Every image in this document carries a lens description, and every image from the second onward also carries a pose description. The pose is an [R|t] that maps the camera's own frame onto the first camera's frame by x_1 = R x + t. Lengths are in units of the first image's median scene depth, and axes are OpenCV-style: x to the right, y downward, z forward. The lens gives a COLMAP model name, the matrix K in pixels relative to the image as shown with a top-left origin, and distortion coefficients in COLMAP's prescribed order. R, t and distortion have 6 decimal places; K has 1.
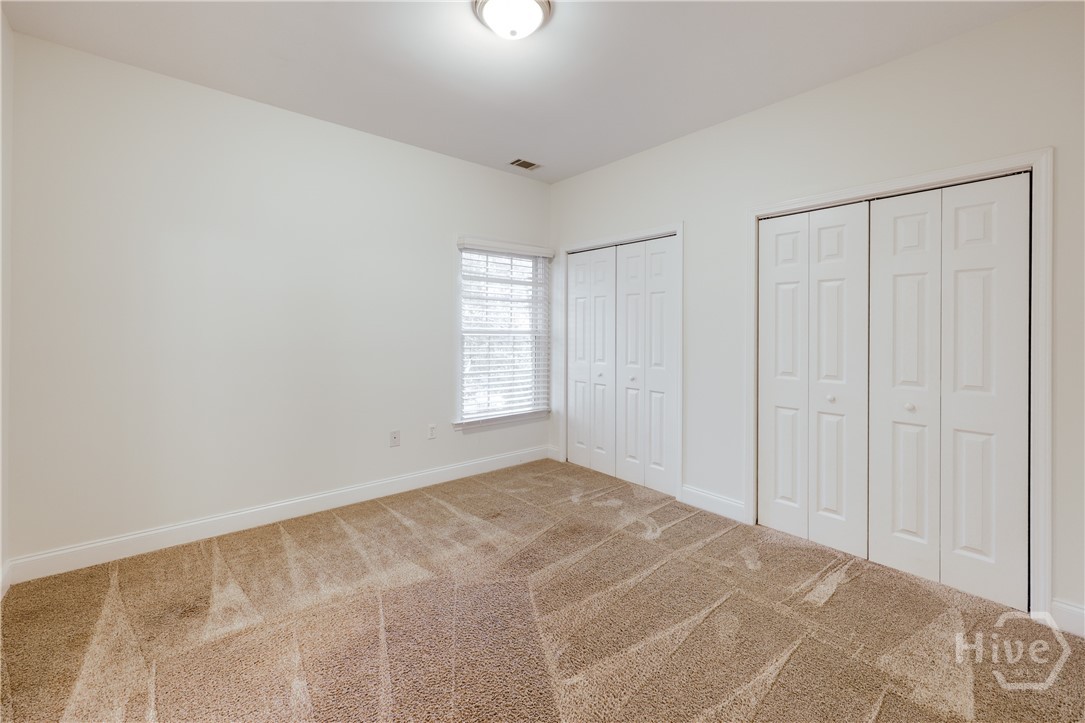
lens RADIAL K [[444.4, 0, 548.5], [0, 444.4, 327.8], [0, 0, 1]] dist [0.000927, 0.000162]
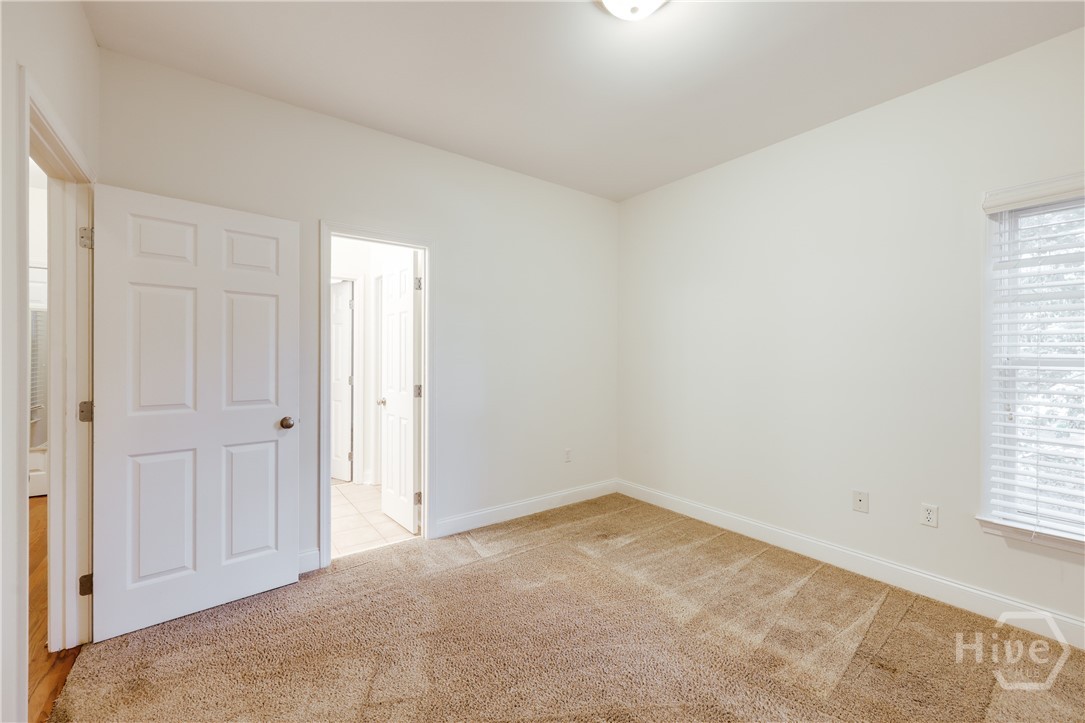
lens RADIAL K [[469.0, 0, 563.3], [0, 469.0, 356.4], [0, 0, 1]] dist [0.000409, 0.000095]
pose [[-0.053459, -0.003426, -0.998564, 0.640156], [-0.005282, 0.999981, -0.003148, 0.008526], [0.998556, 0.005106, -0.053476, 0.707555]]
